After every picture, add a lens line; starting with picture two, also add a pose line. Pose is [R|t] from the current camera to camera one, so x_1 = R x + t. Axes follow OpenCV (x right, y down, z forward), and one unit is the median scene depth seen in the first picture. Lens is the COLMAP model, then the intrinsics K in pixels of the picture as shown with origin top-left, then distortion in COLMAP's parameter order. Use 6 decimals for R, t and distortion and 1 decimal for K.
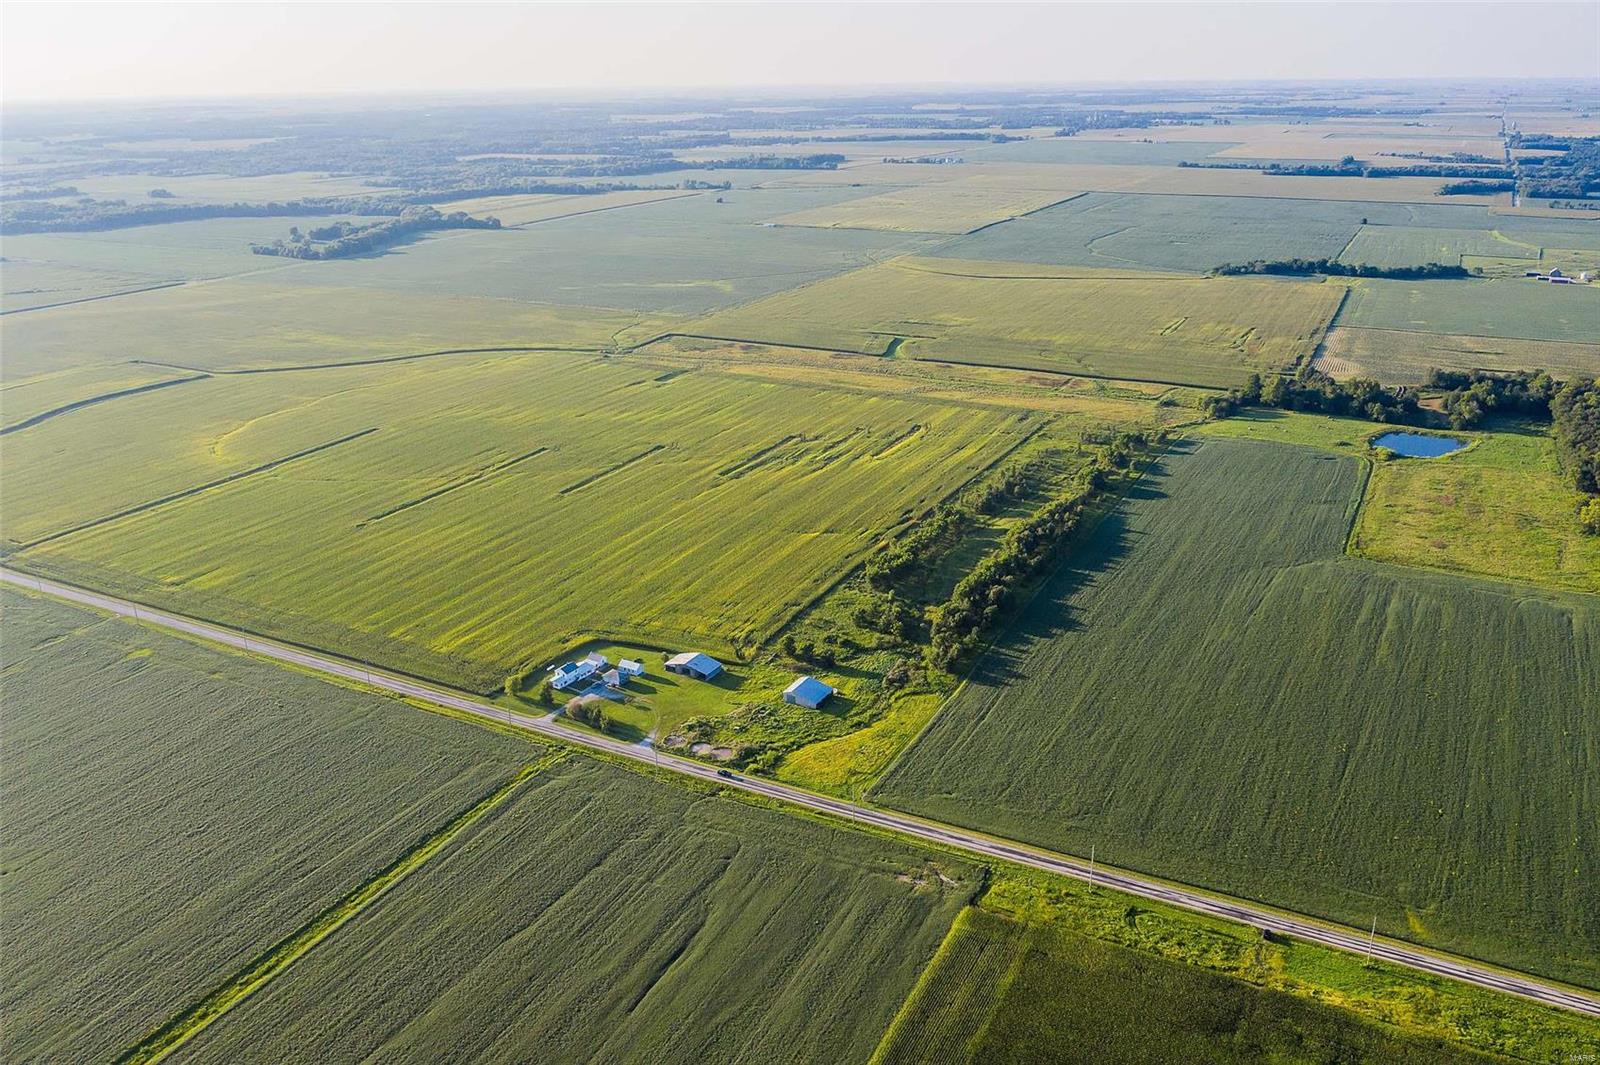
lens RADIAL K [[1261.7, 0, 800.9], [0, 1261.7, 524.9], [0, 0, 1]] dist [-0.020112, 0.010385]
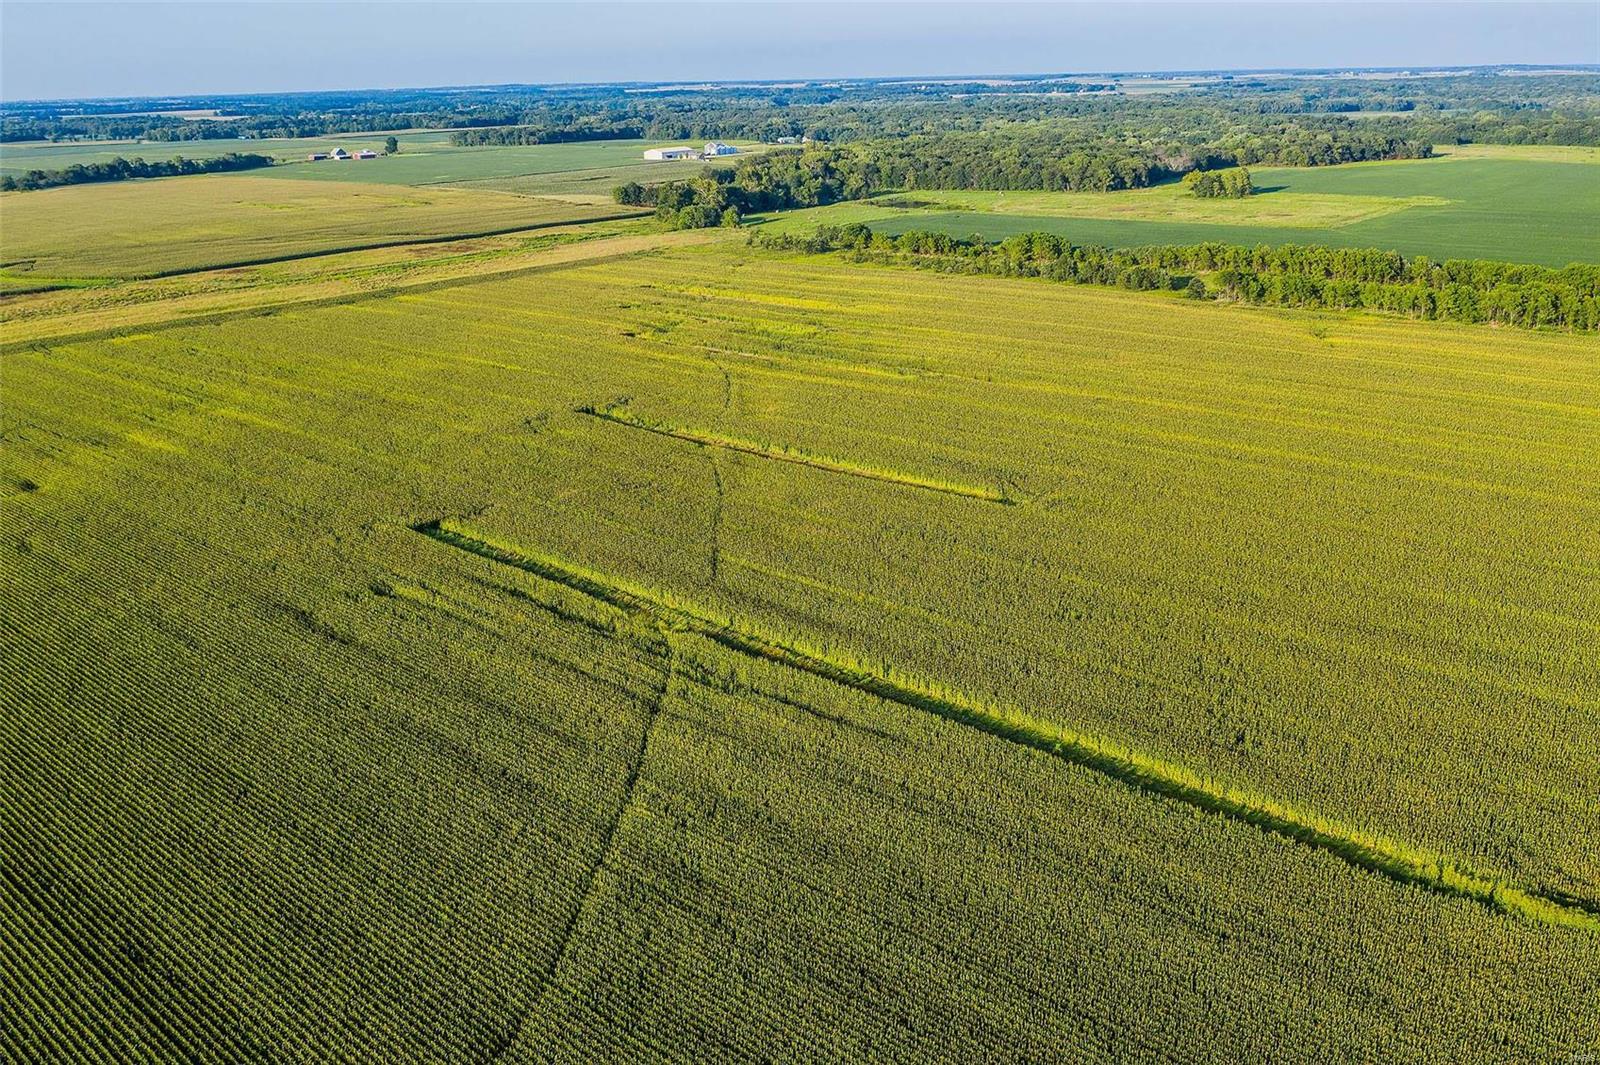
lens RADIAL K [[1261.7, 0, 800.9], [0, 1261.7, 524.9], [0, 0, 1]] dist [-0.020112, 0.010385]
pose [[0.225691, -0.320021, 0.920136, -0.436716], [0.347477, 0.908826, 0.230858, -0.097180], [-0.910123, 0.267624, 0.316313, 0.901727]]
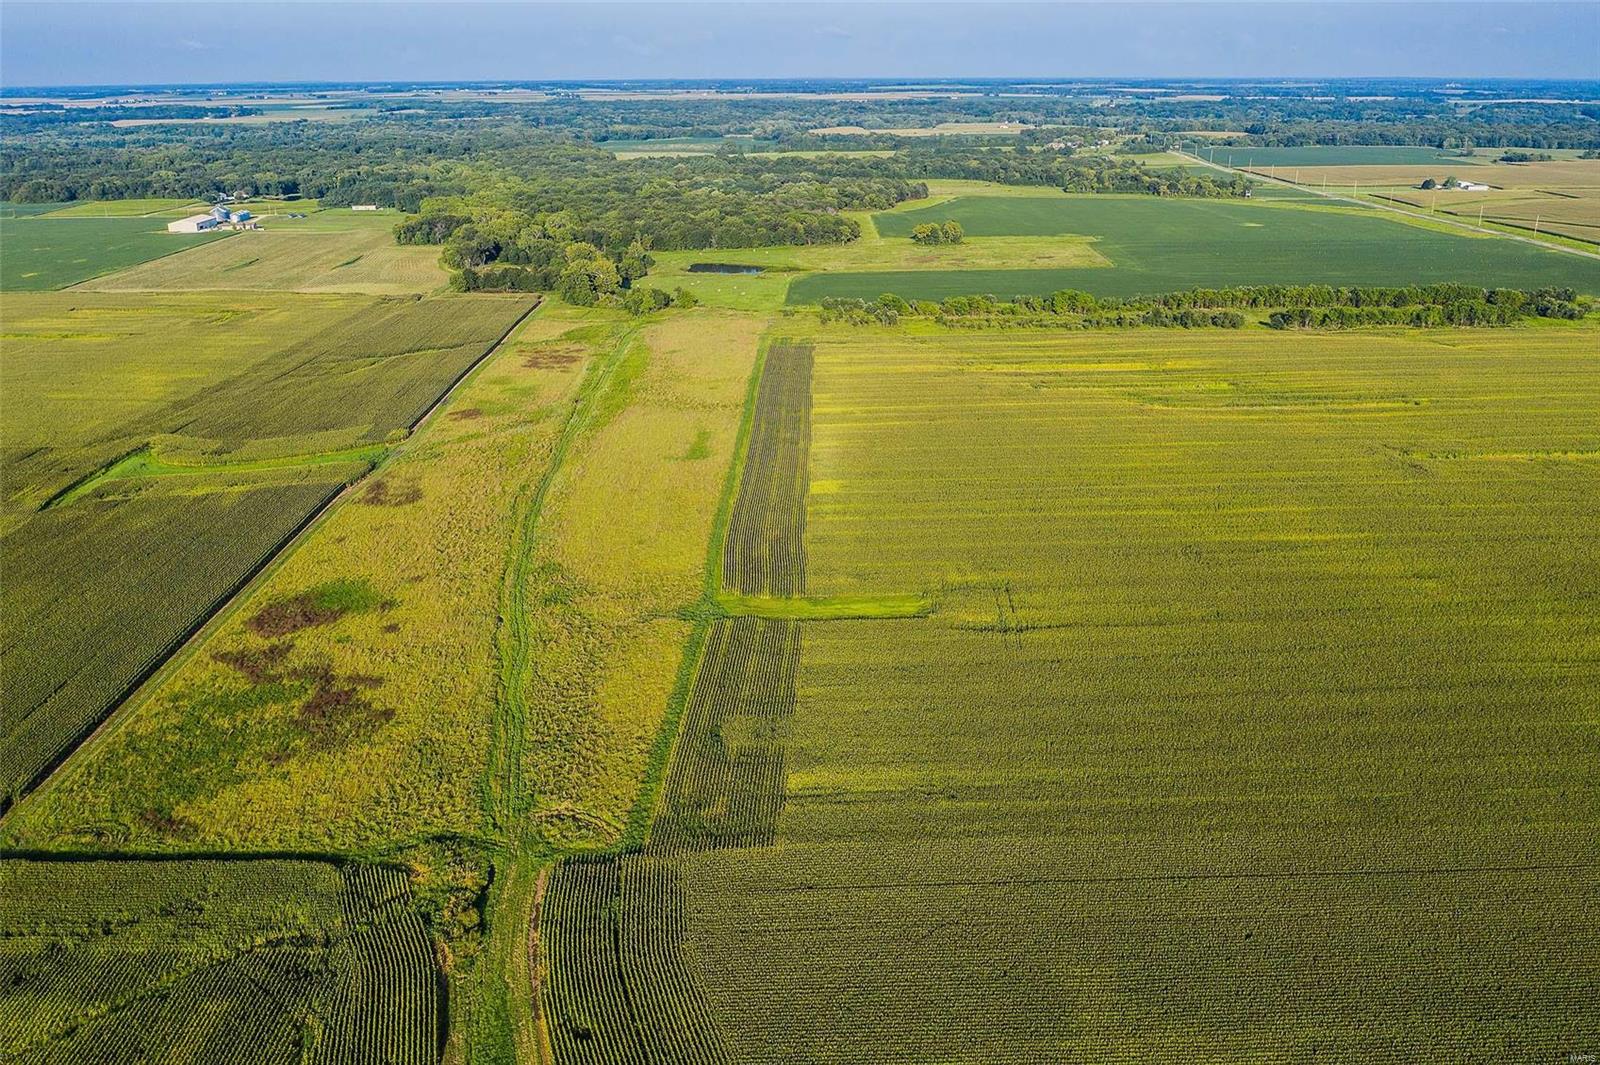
lens RADIAL K [[1261.7, 0, 800.9], [0, 1261.7, 524.9], [0, 0, 1]] dist [-0.020112, 0.010385]
pose [[-0.472196, -0.284123, 0.834449, -0.431494], [0.309059, 0.833179, 0.458579, -0.349232], [-0.825538, 0.474433, -0.305613, 1.425638]]
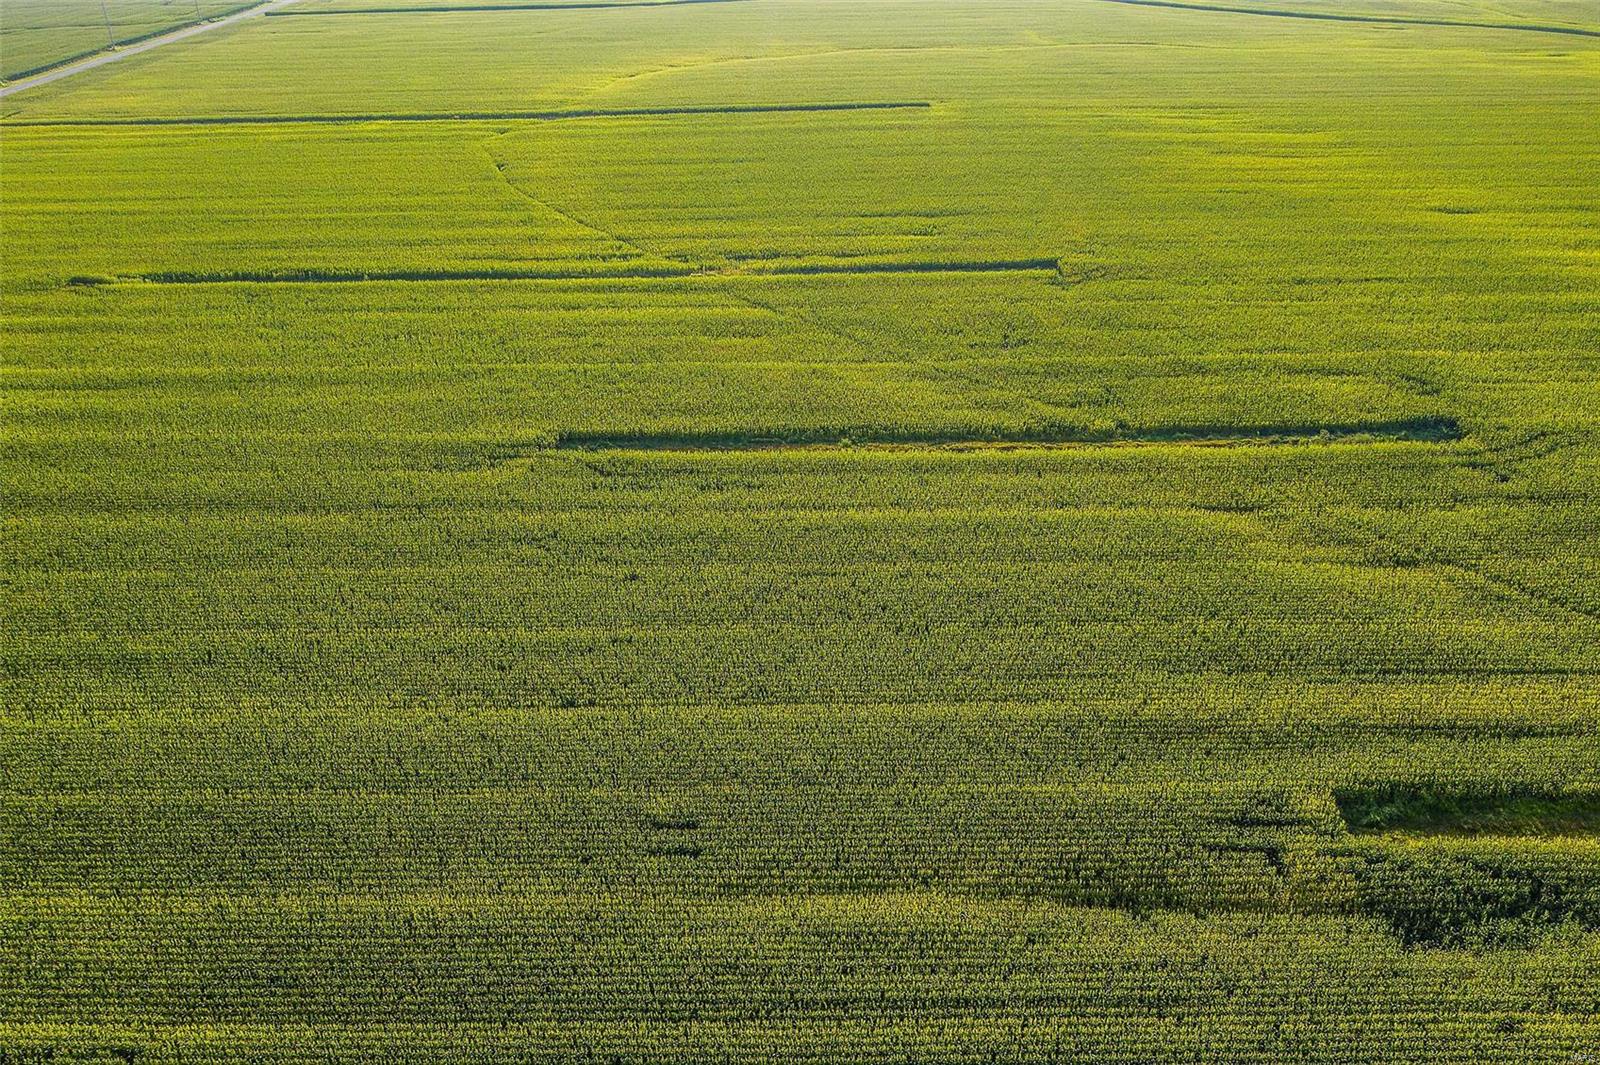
lens RADIAL K [[1261.7, 0, 800.9], [0, 1261.7, 524.9], [0, 0, 1]] dist [-0.020112, 0.010385]
pose [[0.449790, 0.438056, -0.778329, -0.003939], [-0.288806, 0.895975, 0.337371, -0.088957], [0.845151, 0.073040, 0.529514, 0.871861]]
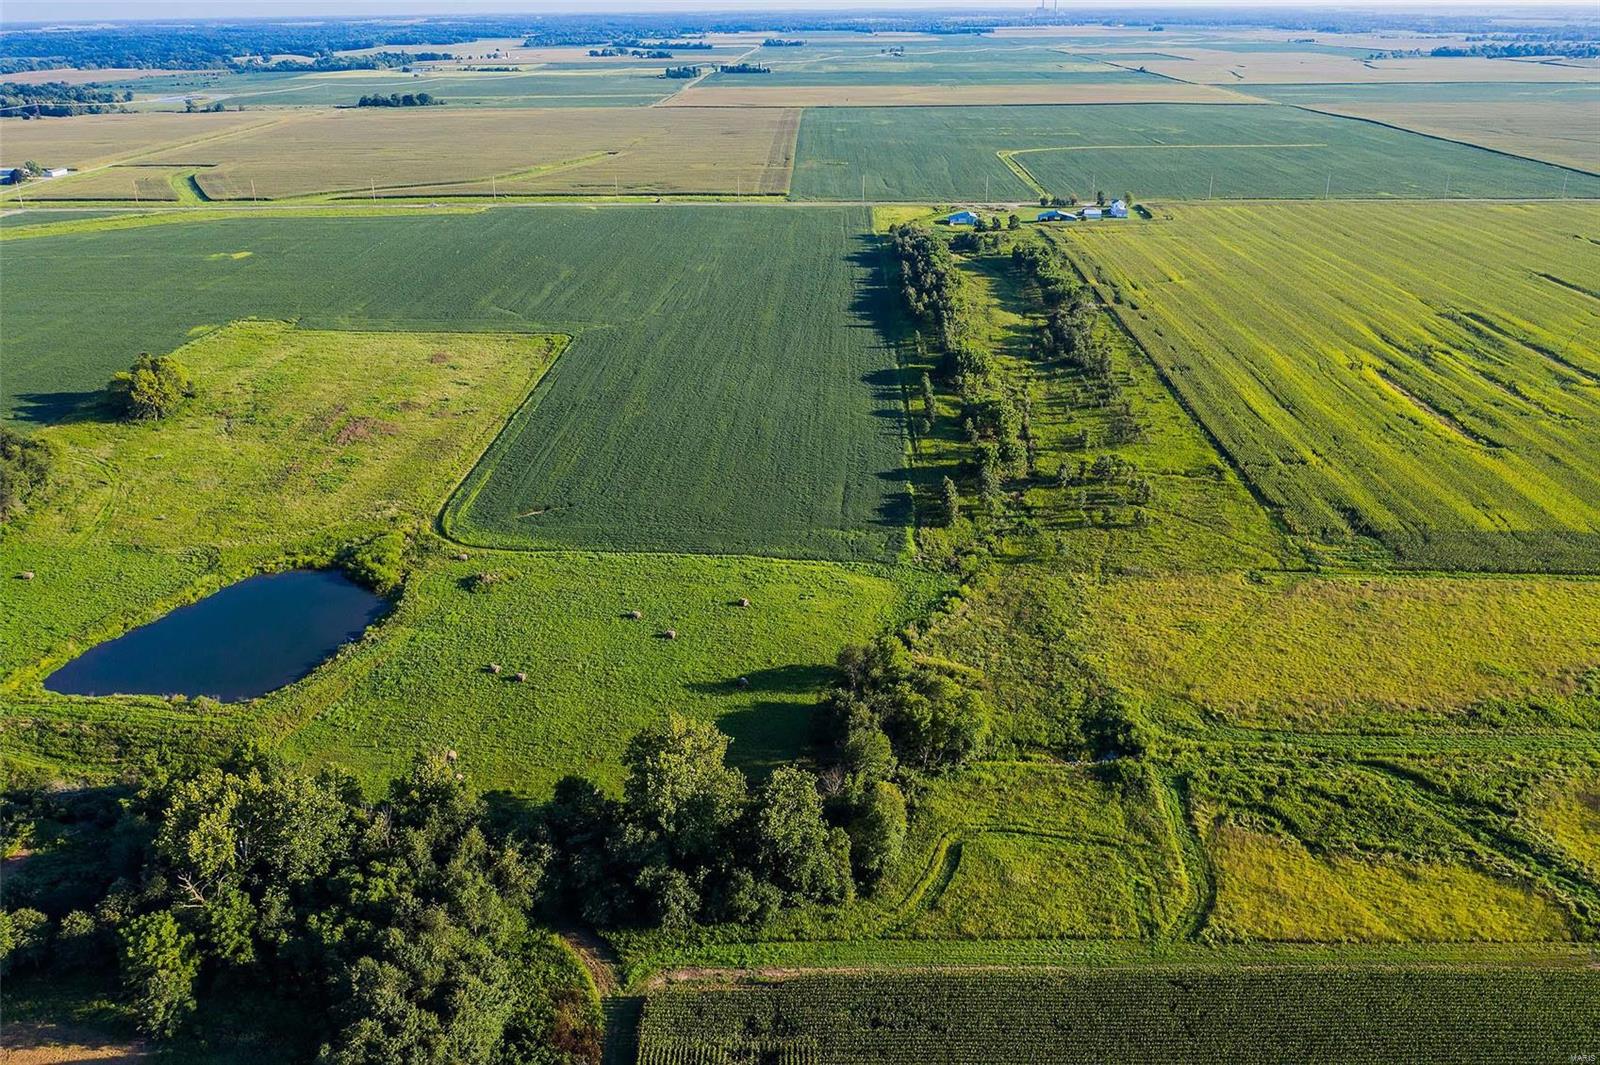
lens RADIAL K [[1261.7, 0, 800.9], [0, 1261.7, 524.9], [0, 0, 1]] dist [-0.020112, 0.010385]
pose [[-0.899783, 0.188028, -0.393746, 0.512503], [-0.127008, 0.750454, 0.648604, -0.327901], [0.417444, 0.633612, -0.651365, 1.323649]]
